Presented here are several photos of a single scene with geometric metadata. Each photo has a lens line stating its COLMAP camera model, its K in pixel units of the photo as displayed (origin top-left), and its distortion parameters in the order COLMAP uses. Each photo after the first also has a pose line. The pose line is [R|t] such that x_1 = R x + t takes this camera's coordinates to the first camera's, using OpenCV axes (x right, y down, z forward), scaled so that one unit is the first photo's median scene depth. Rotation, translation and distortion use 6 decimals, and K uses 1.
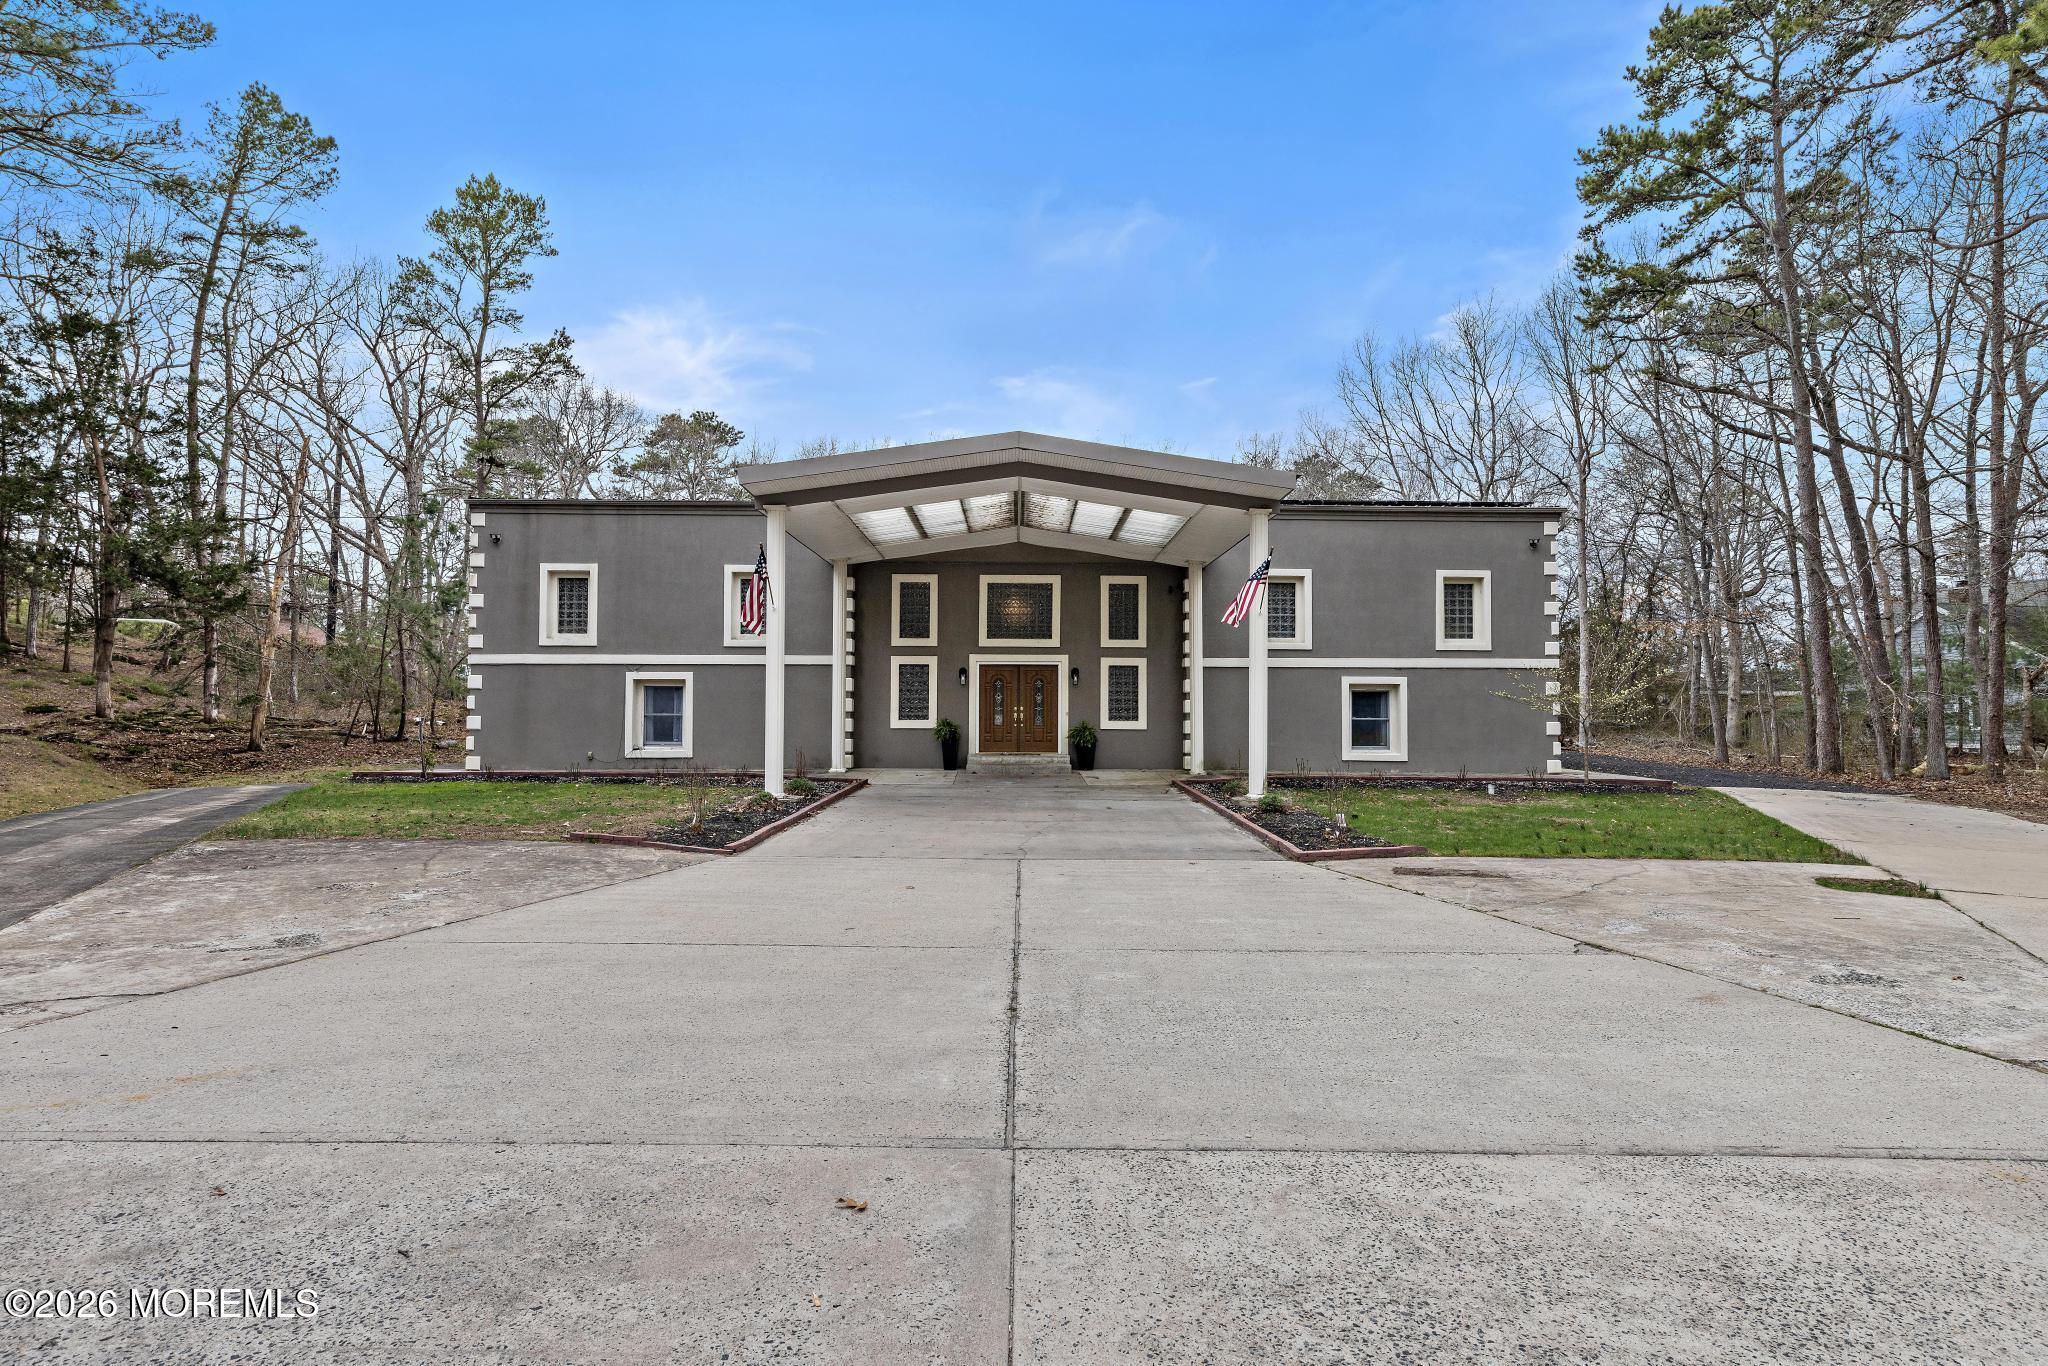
lens RADIAL K [[1037.1, 0, 1036.4], [0, 1037.1, 690.8], [0, 0, 1]] dist [0.013964, 0.001664]
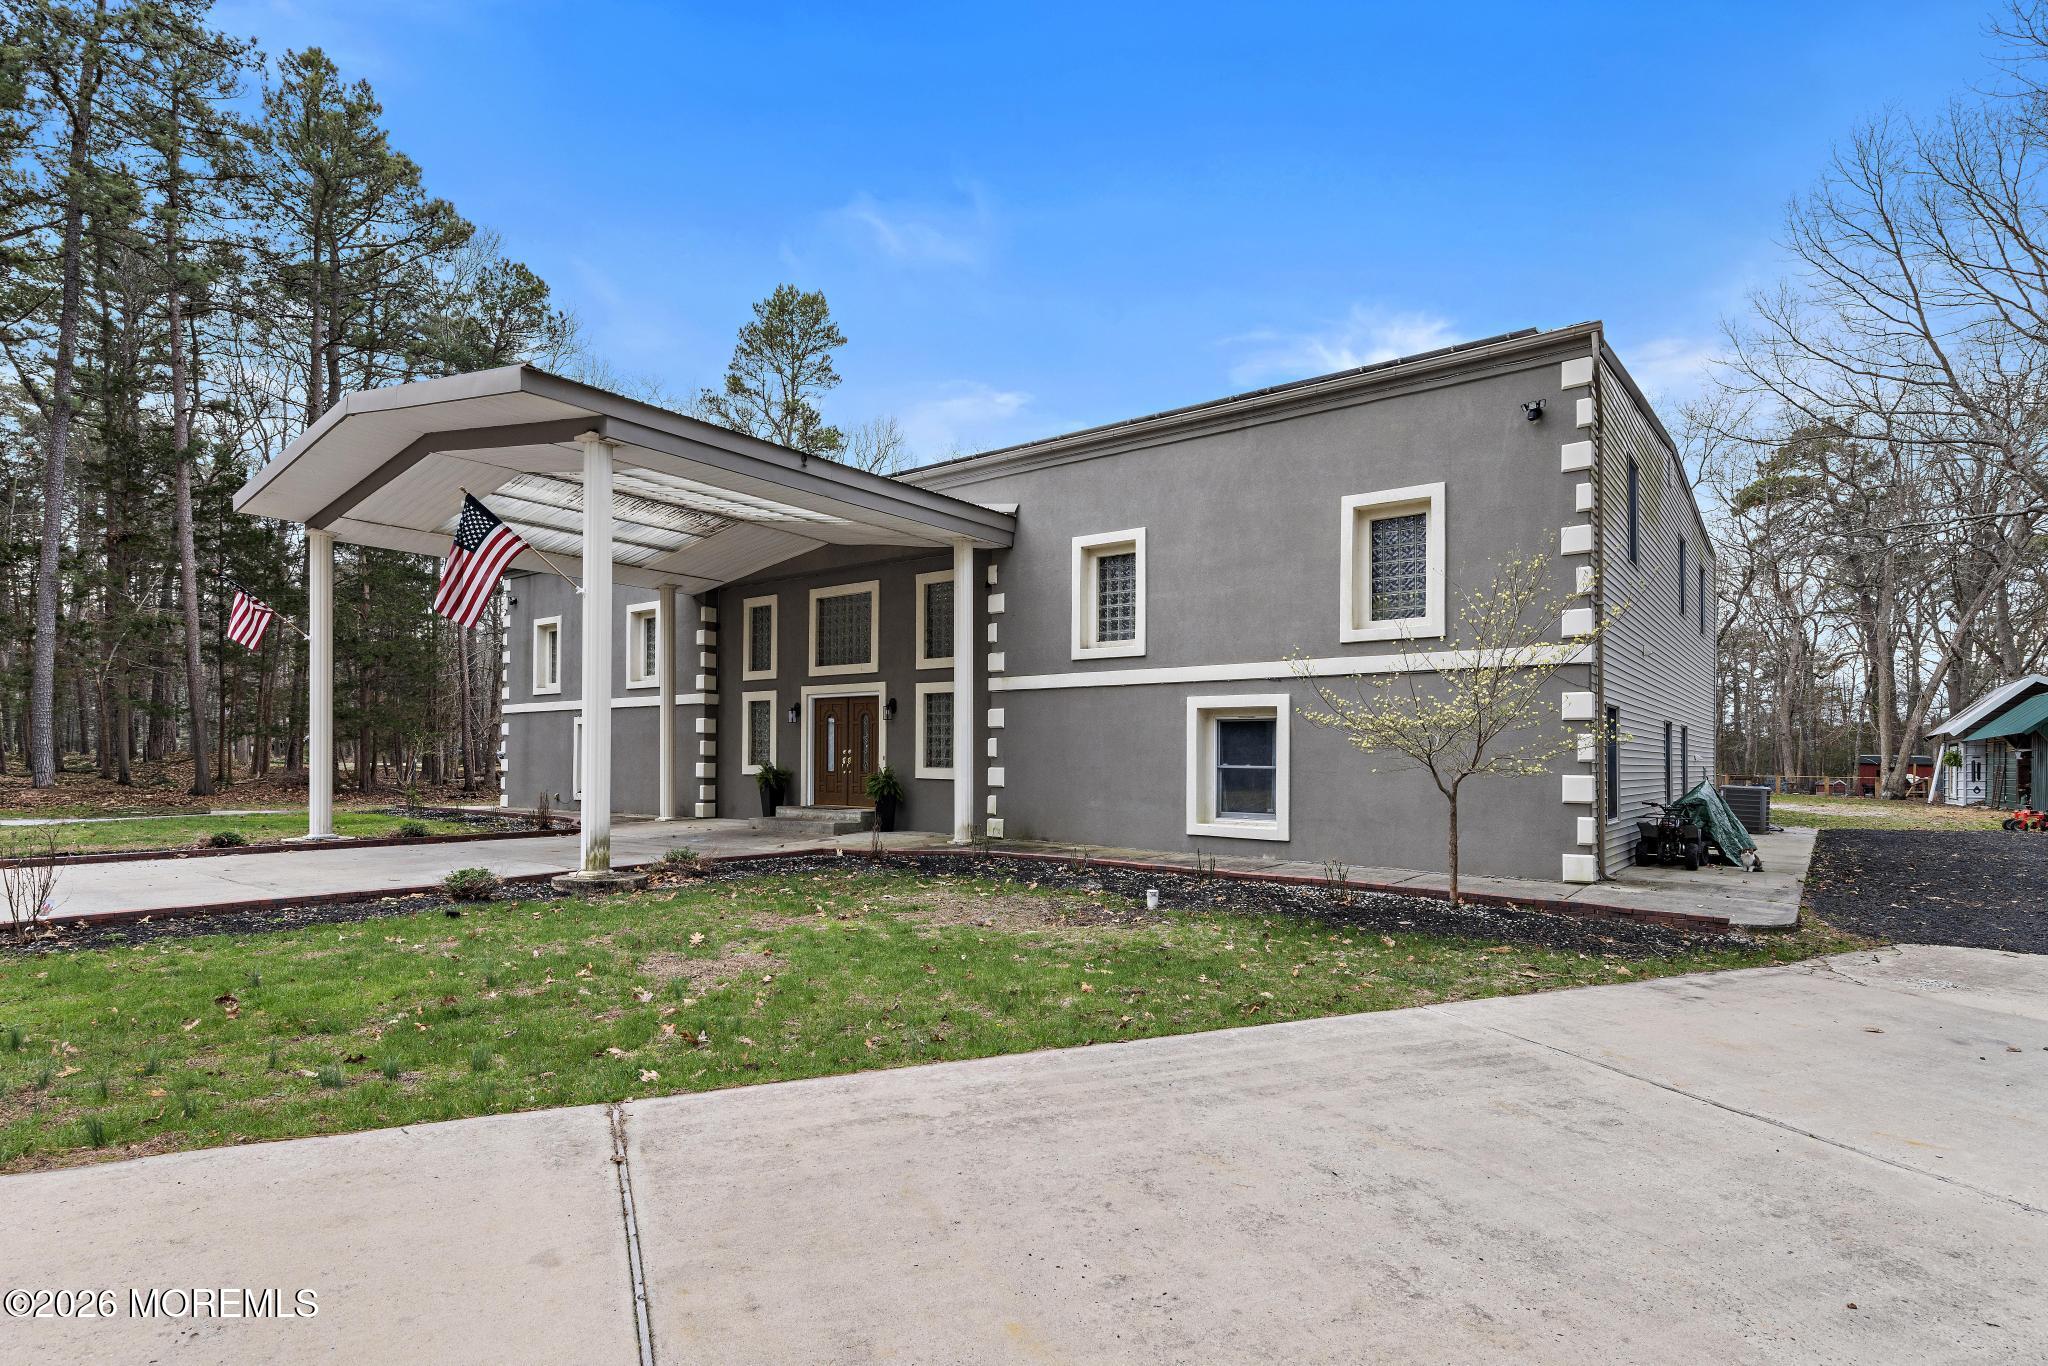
lens RADIAL K [[1037.1, 0, 1013.2], [0, 1037.1, 735.2], [0, 0, 1]] dist [0.013964, 0.001664]
pose [[0.783744, -0.013753, -0.620932, 0.582575], [0.006058, 0.999877, -0.014500, 0.016849], [0.621055, 0.007602, 0.783731, 0.455032]]
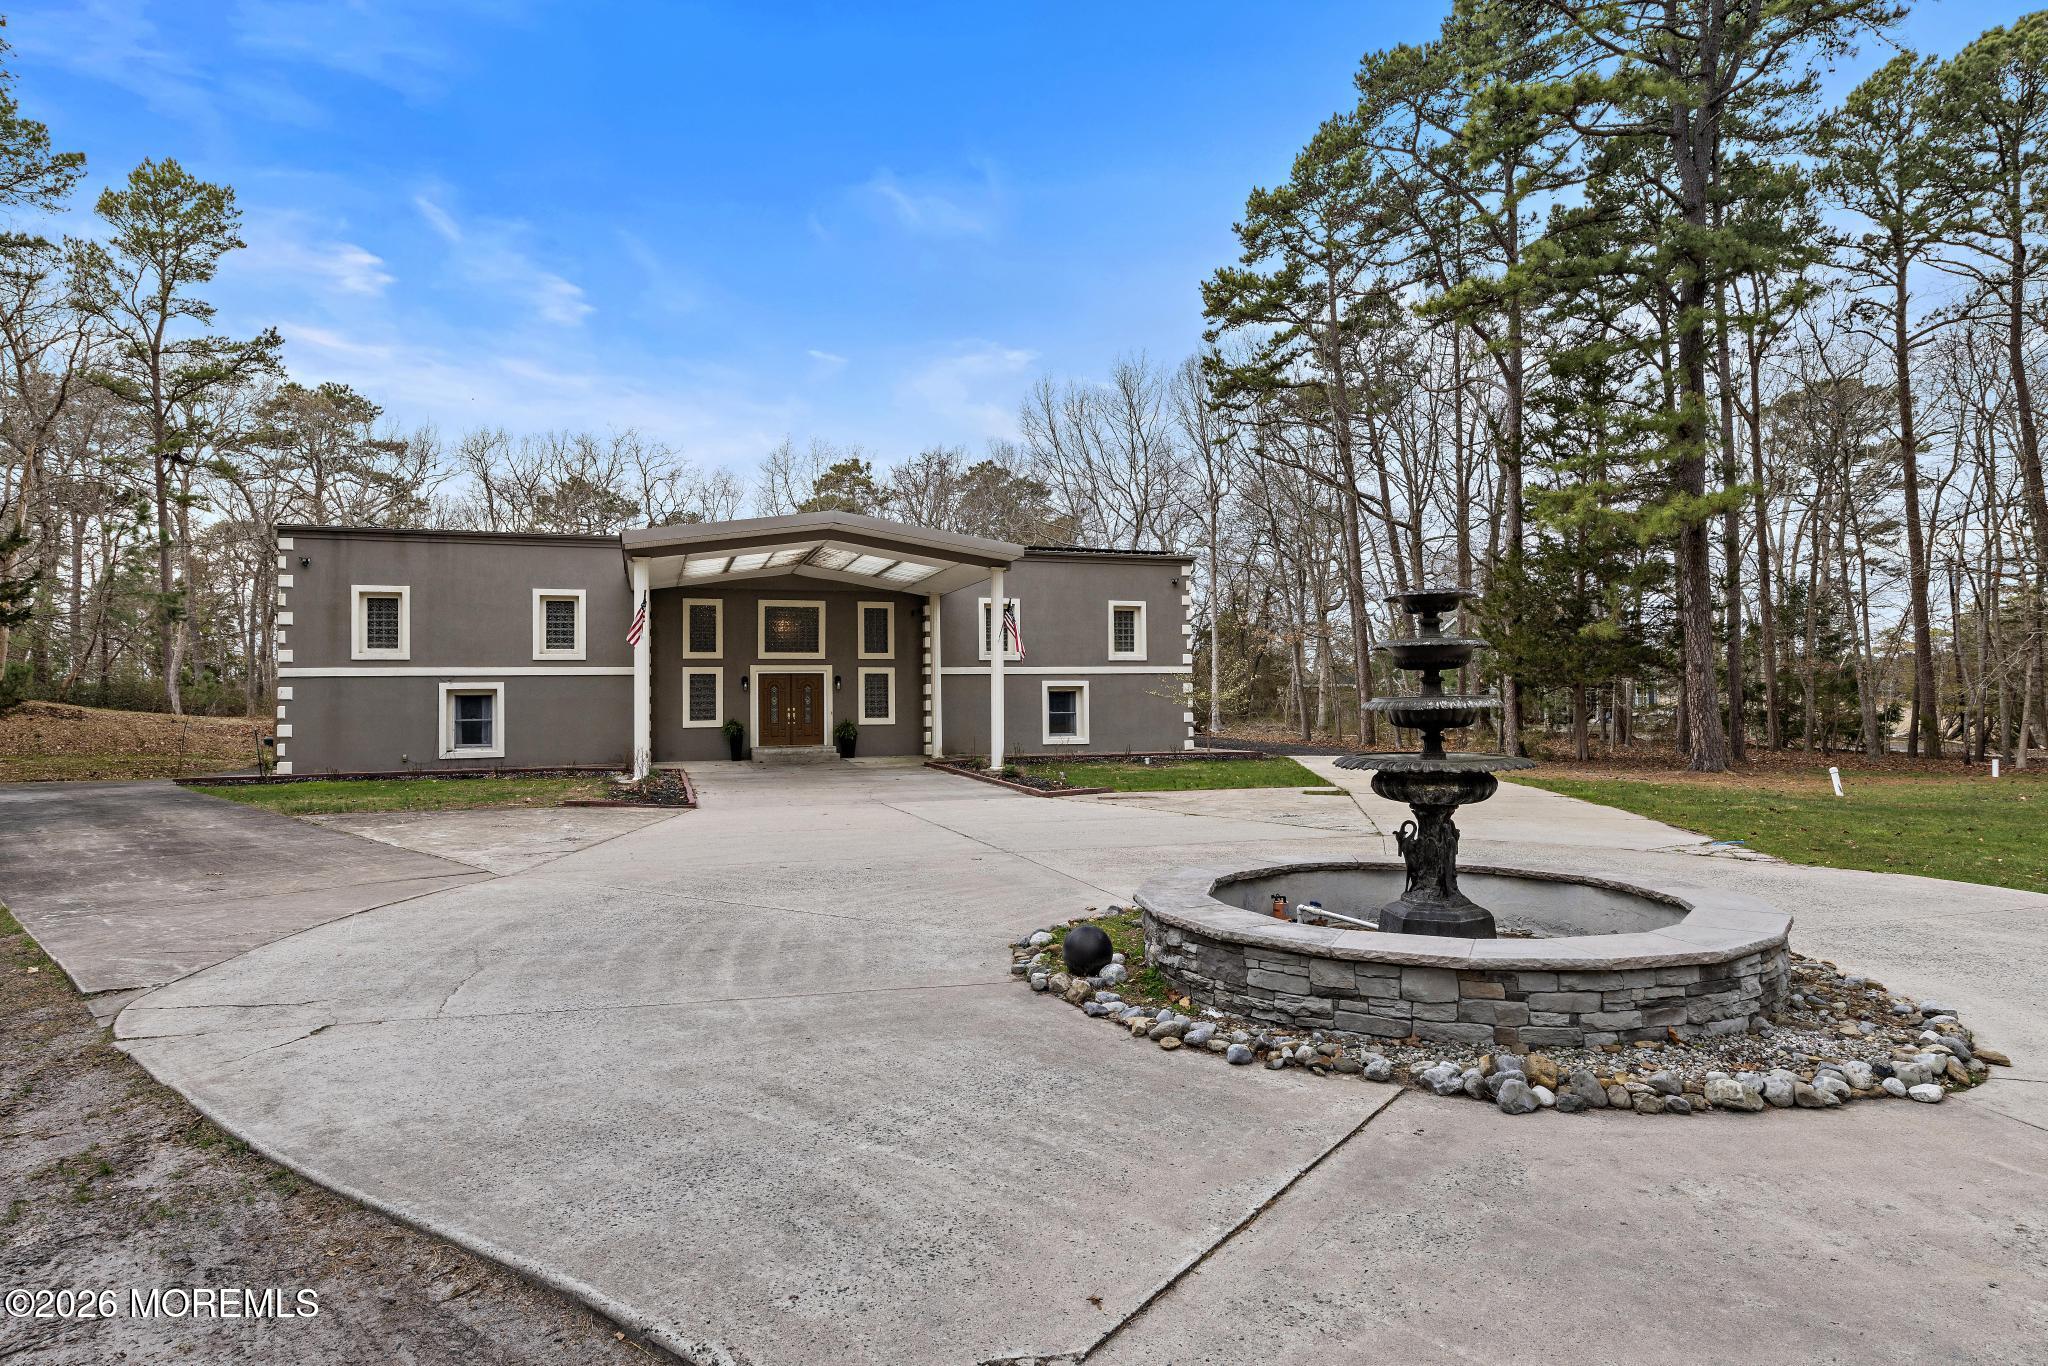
lens RADIAL K [[1131.6, 0, 1017.3], [0, 1131.6, 681.0], [0, 0, 1]] dist [0.006027, -0.001909]
pose [[0.955839, -0.009543, 0.293736, -0.154620], [0.010638, 0.999941, -0.002129, -0.010794], [-0.293699, 0.005160, 0.955884, -0.354087]]
